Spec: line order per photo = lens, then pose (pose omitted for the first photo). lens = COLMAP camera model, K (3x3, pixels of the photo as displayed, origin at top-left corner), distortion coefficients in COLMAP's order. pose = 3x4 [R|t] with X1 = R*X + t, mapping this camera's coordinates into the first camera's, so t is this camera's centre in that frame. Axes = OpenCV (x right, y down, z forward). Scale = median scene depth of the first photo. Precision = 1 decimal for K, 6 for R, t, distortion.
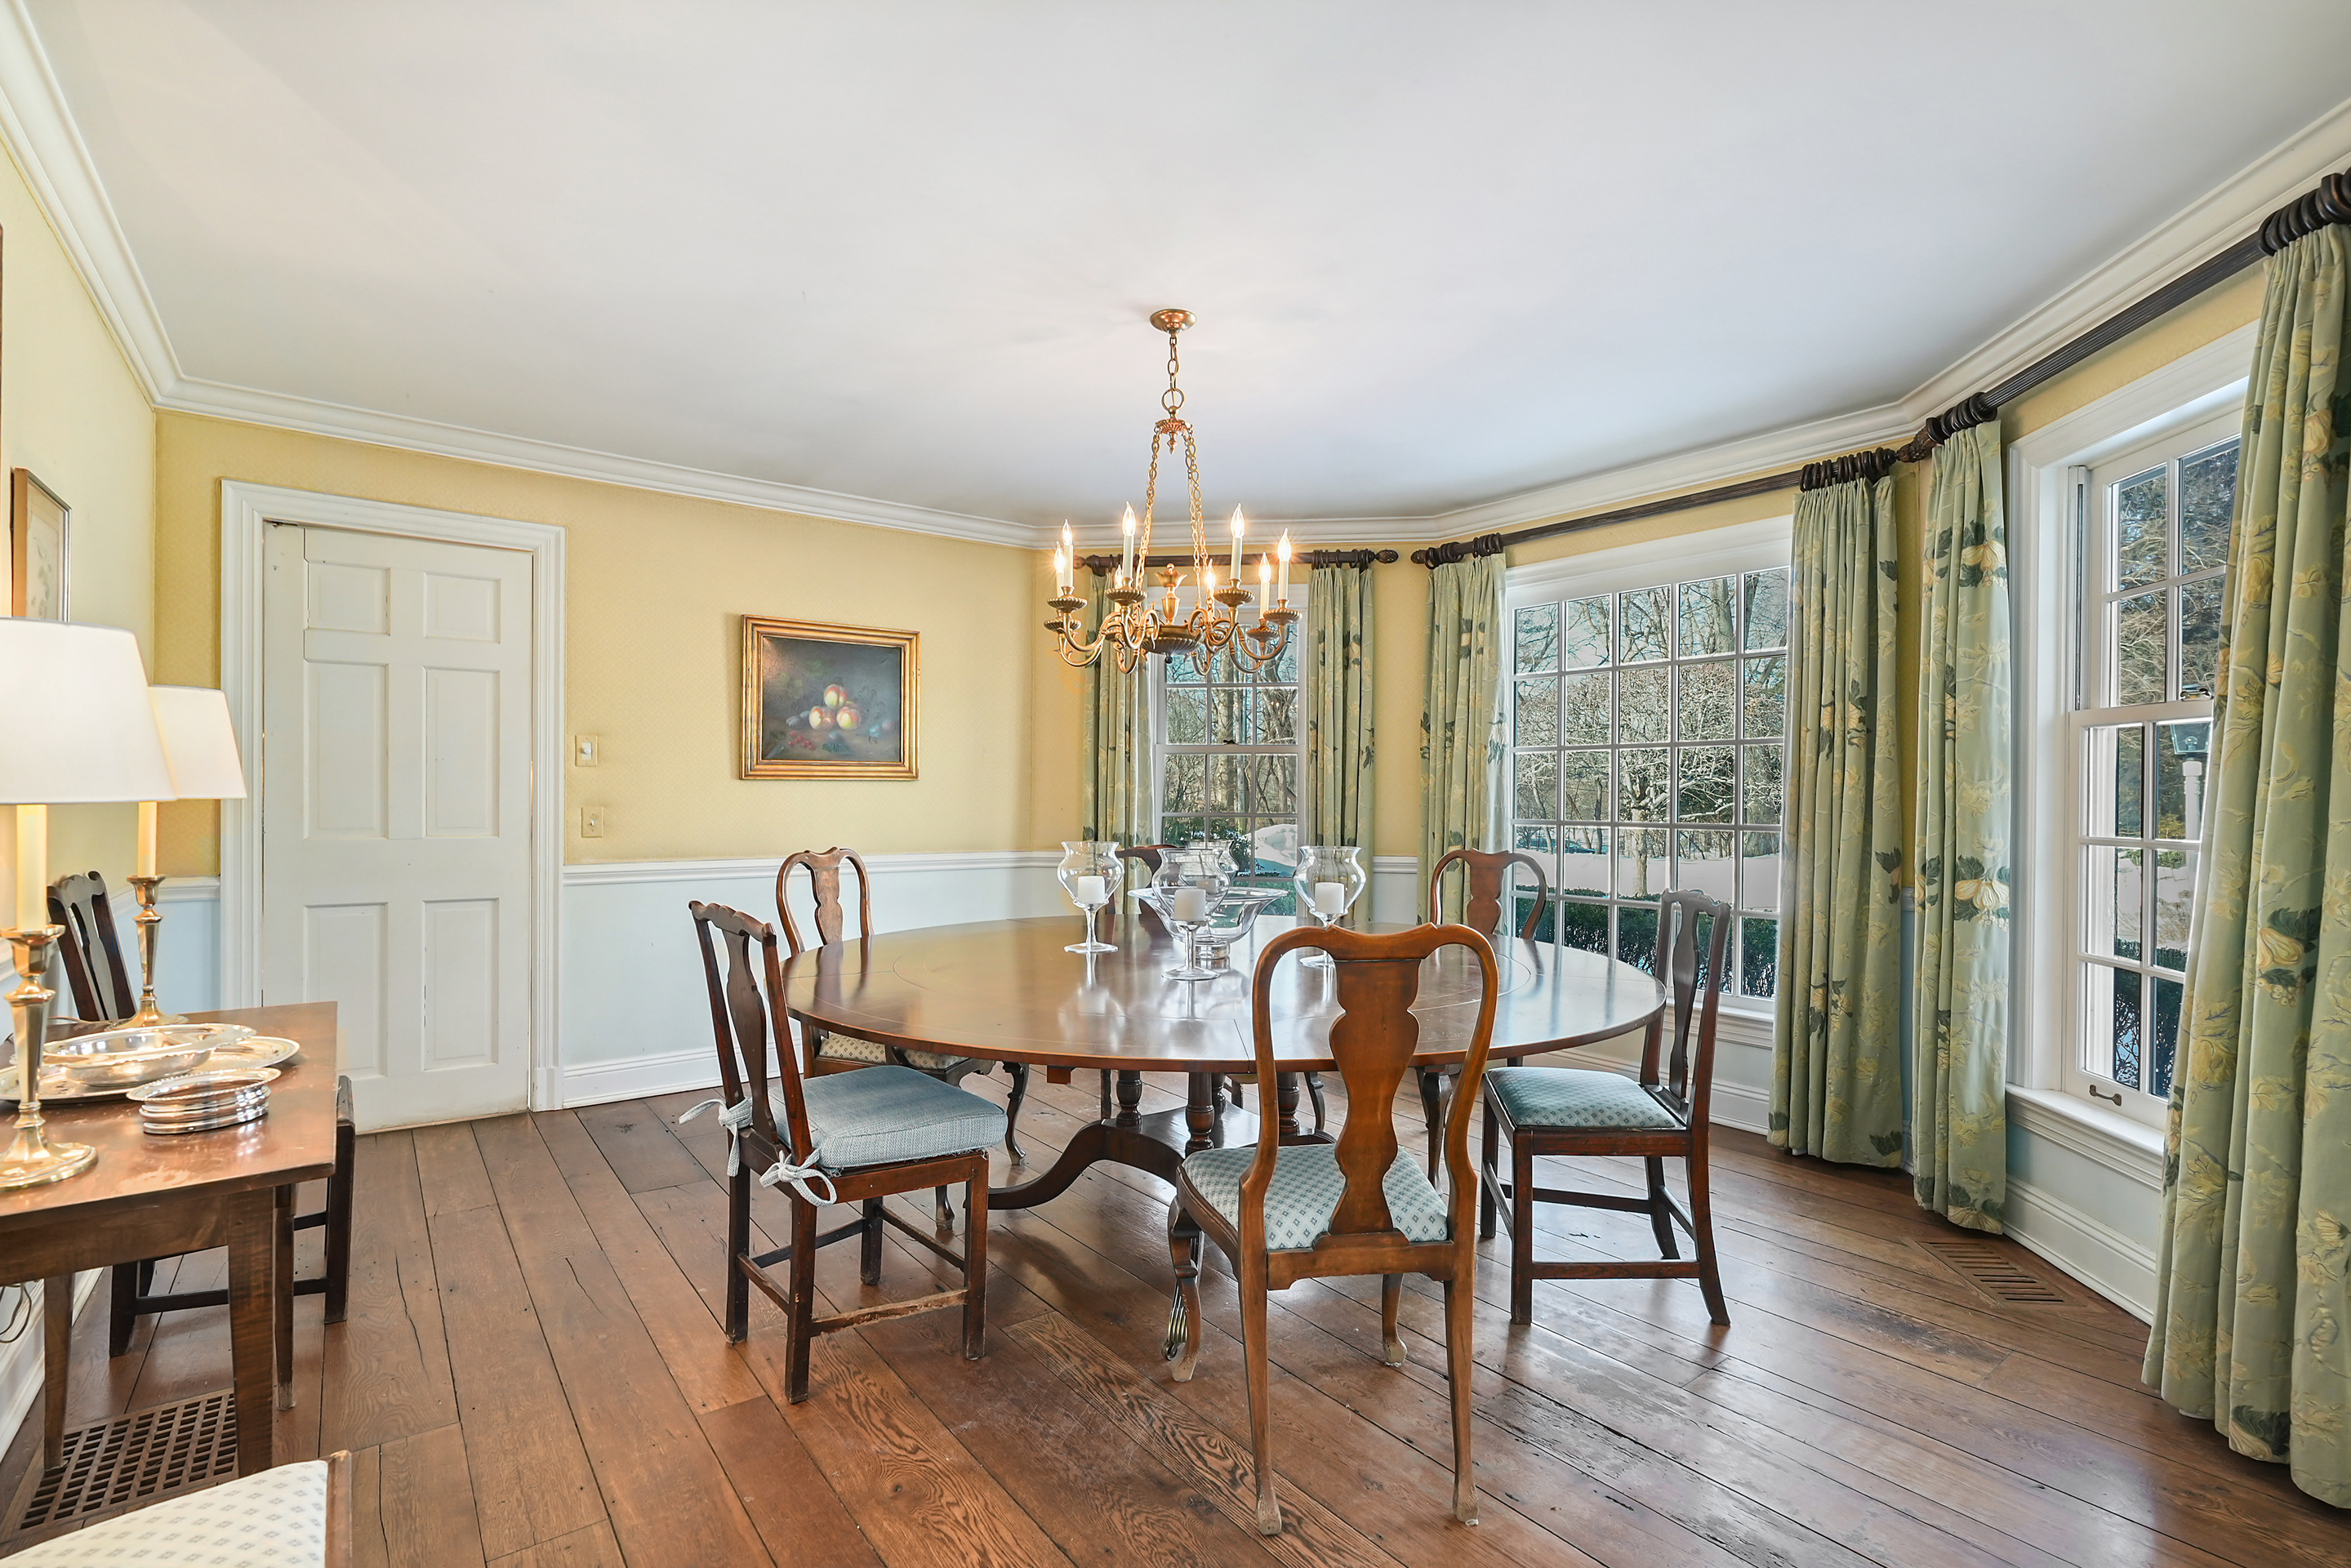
lens RADIAL K [[1093.0, 0, 1167.2], [0, 1093.0, 794.5], [0, 0, 1]] dist [-0.017131, -0.000896]
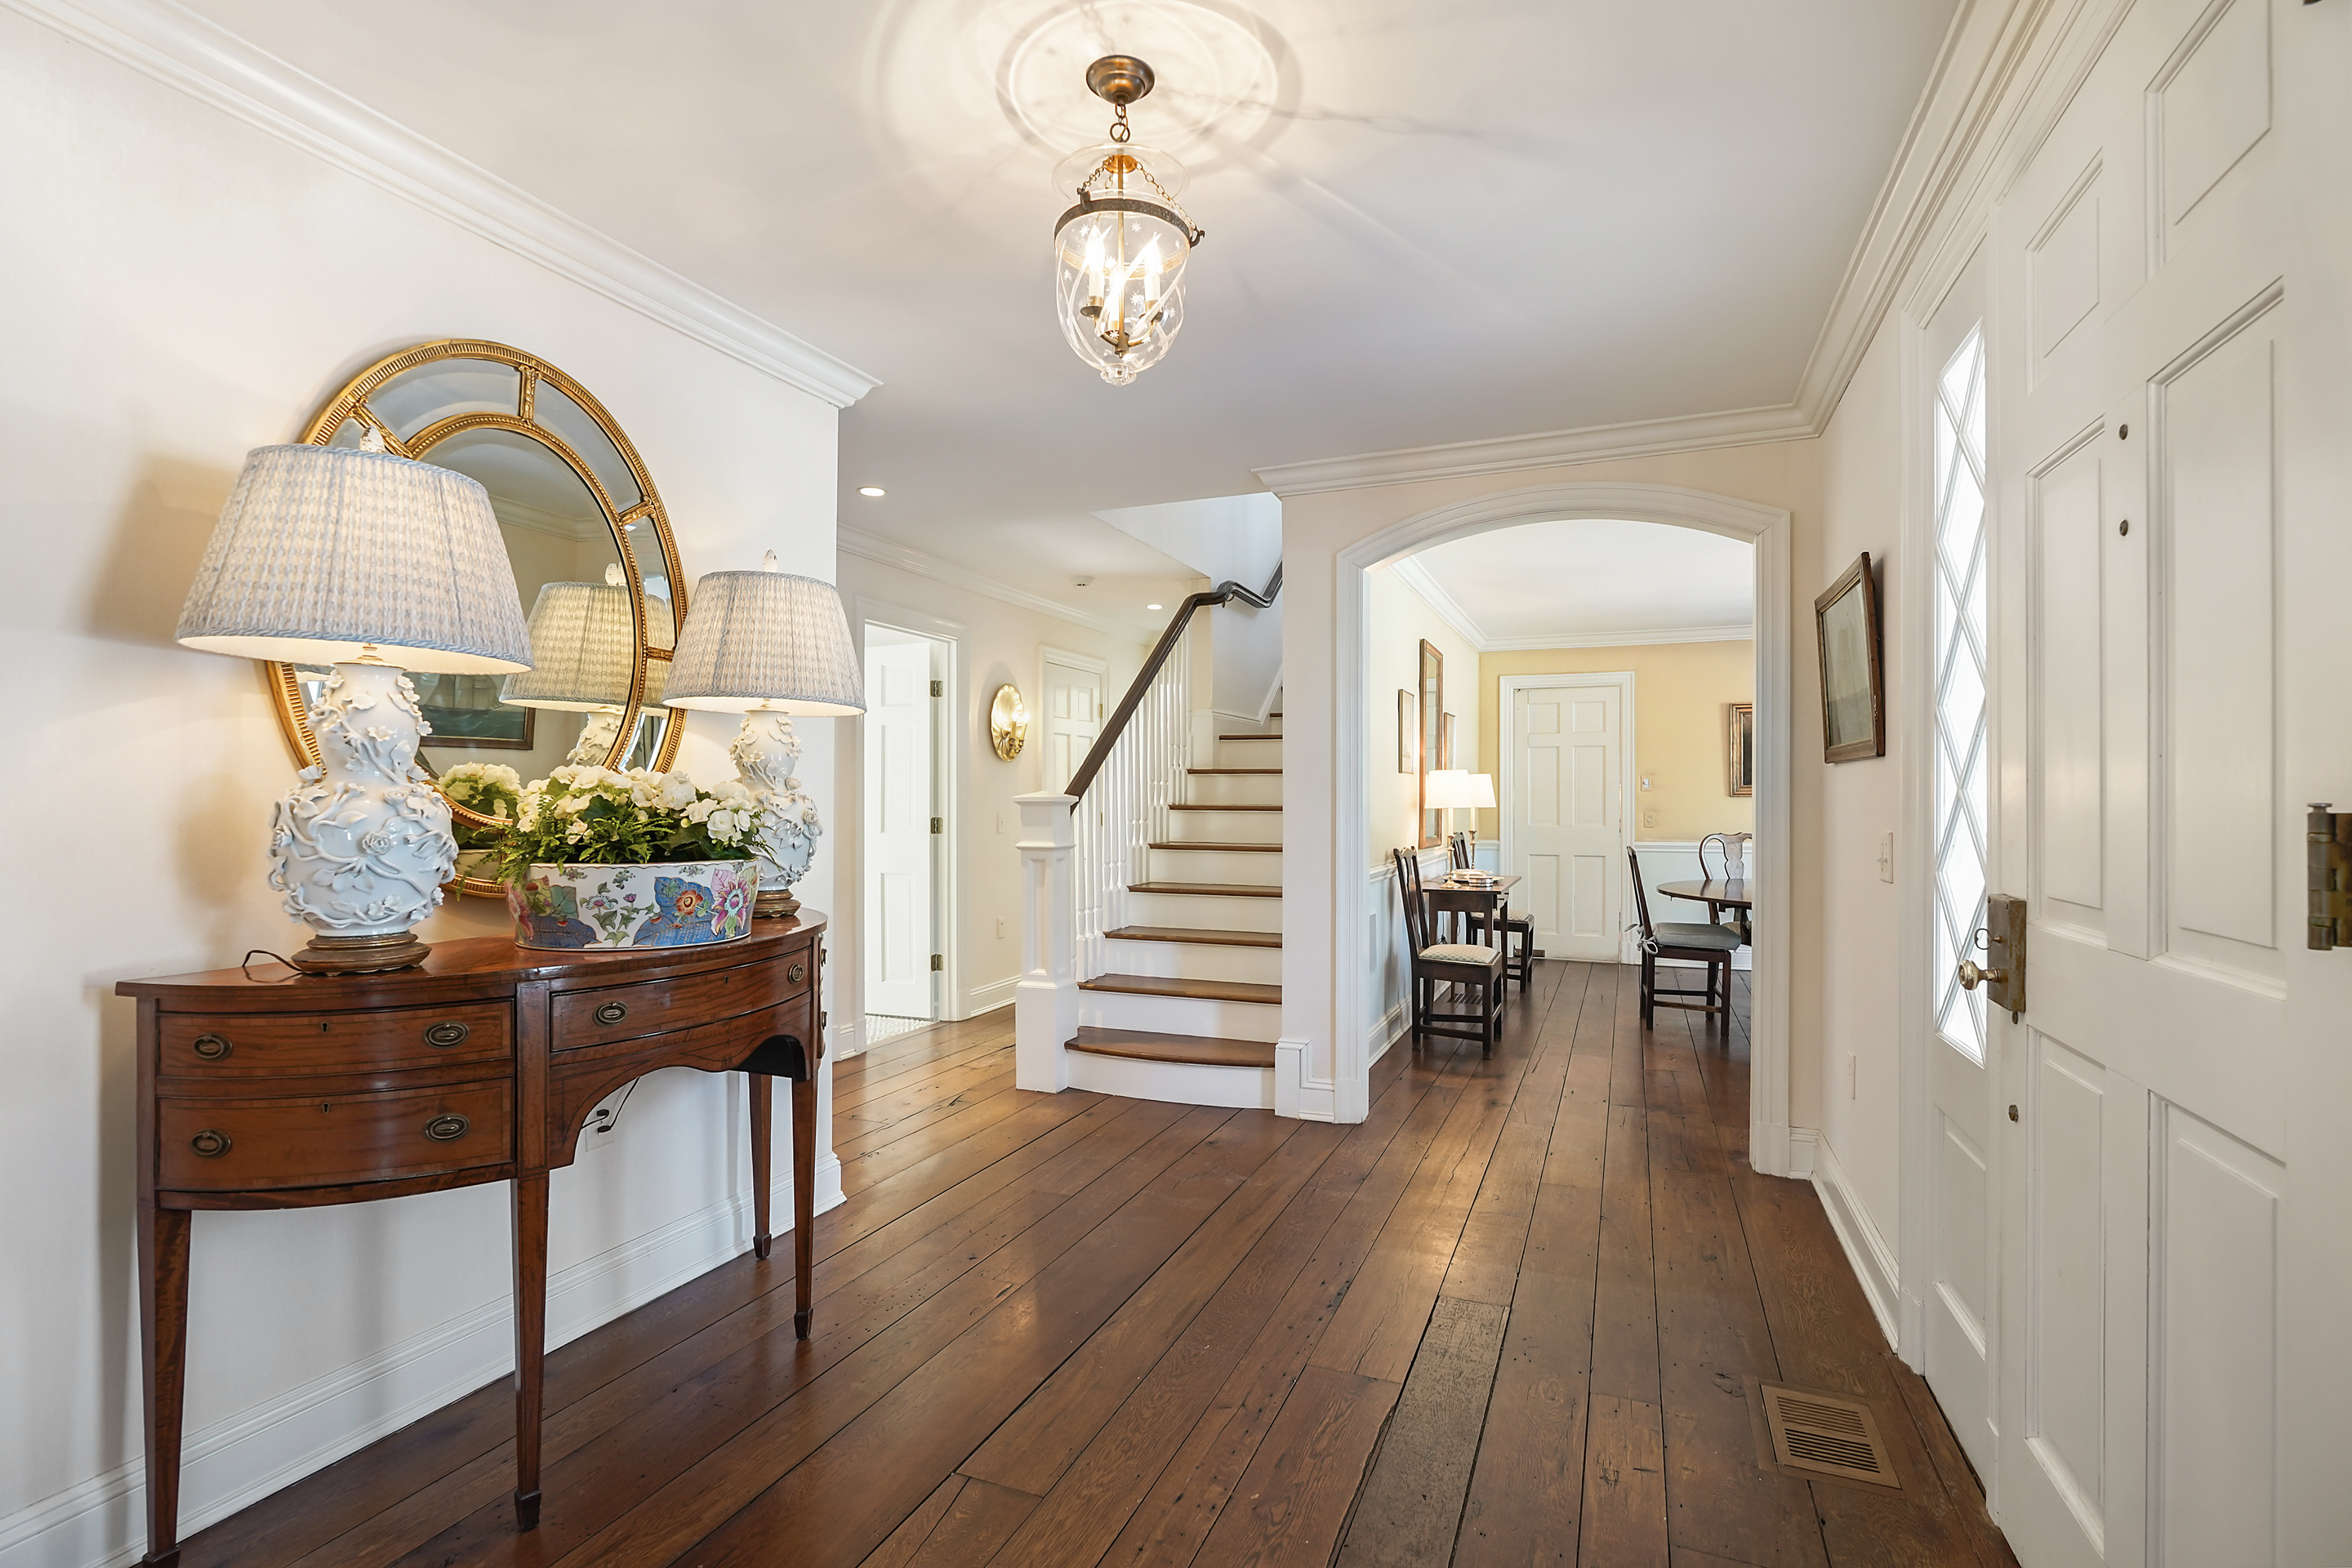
lens RADIAL K [[1093.4, 0, 1171.7], [0, 1093.4, 787.4], [0, 0, 1]] dist [-0.017131, -0.000896]
pose [[0.515844, -0.003414, -0.856676, 1.007108], [-0.005978, 0.999953, -0.007585, -0.019115], [0.856662, 0.009034, 0.515799, -1.057806]]
